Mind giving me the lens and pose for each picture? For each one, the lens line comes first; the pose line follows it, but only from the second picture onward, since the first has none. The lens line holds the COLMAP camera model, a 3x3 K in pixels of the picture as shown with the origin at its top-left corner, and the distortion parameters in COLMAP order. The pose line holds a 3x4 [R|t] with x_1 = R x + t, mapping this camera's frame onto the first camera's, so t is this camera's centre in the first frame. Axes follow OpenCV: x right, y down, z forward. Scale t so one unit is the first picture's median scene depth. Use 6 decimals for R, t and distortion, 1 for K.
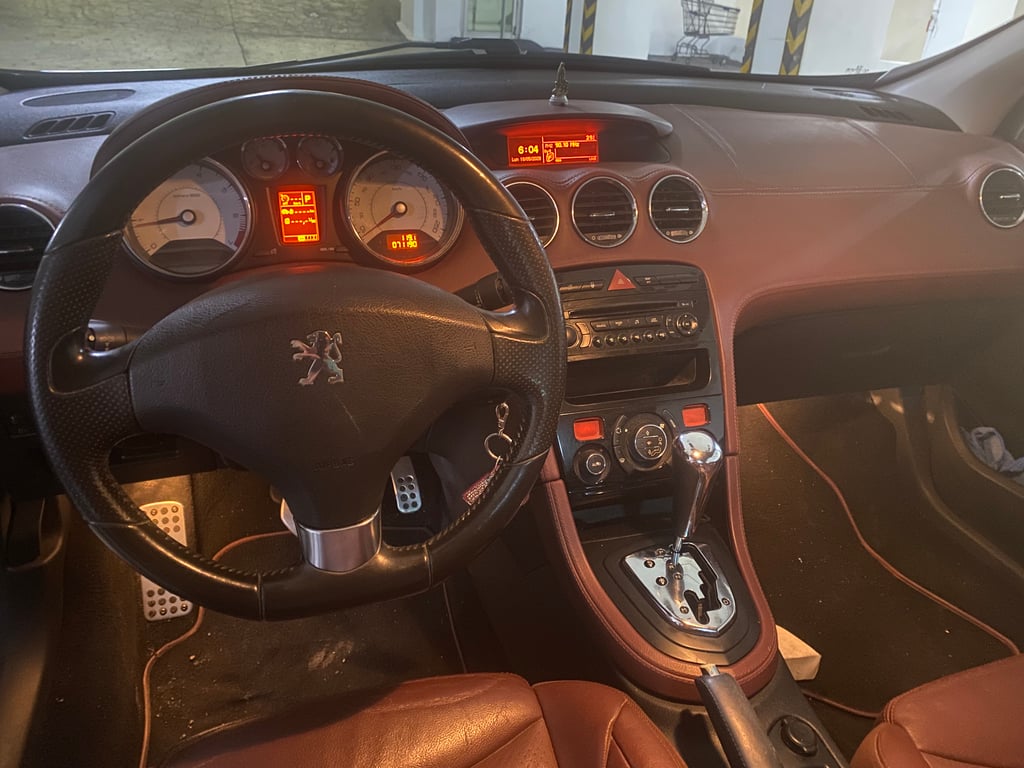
lens RADIAL K [[791.6, 0, 512.0], [0, 791.6, 384.0], [0, 0, 1]] dist [0.052617, -0.067700]
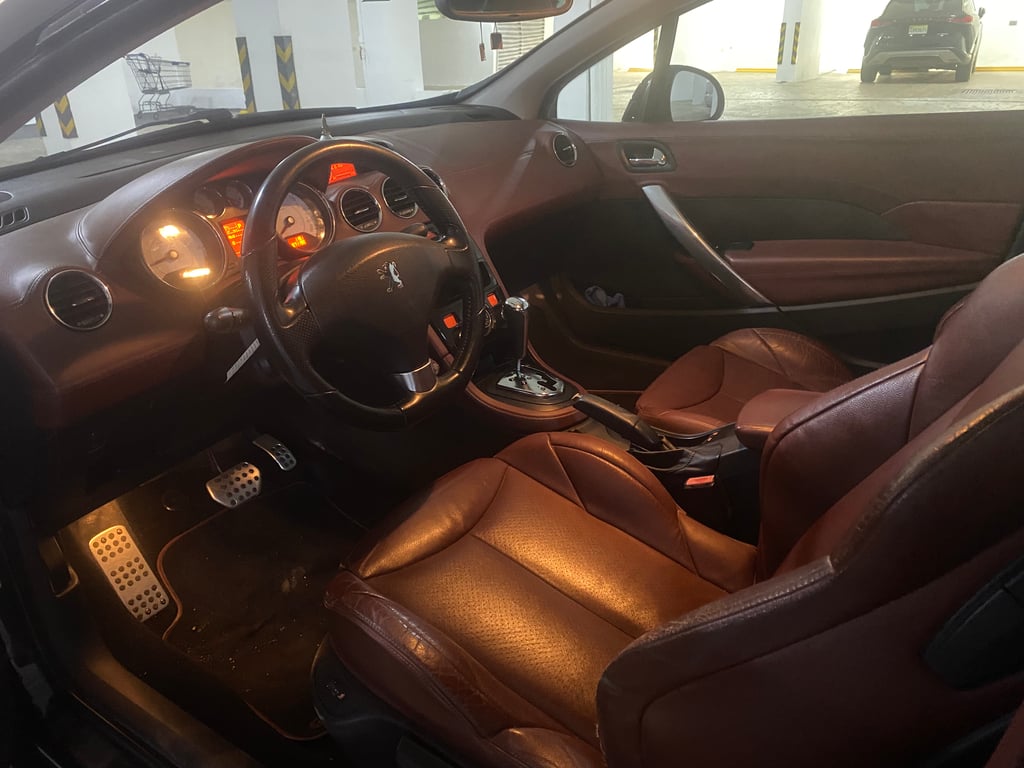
lens RADIAL K [[791.6, 0, 512.0], [0, 791.6, 384.0], [0, 0, 1]] dist [0.052617, -0.067700]
pose [[0.785541, -0.336352, 0.519415, -0.507351], [0.359792, 0.931174, 0.058856, 0.093618], [-0.503463, 0.140647, 0.852493, -0.326859]]
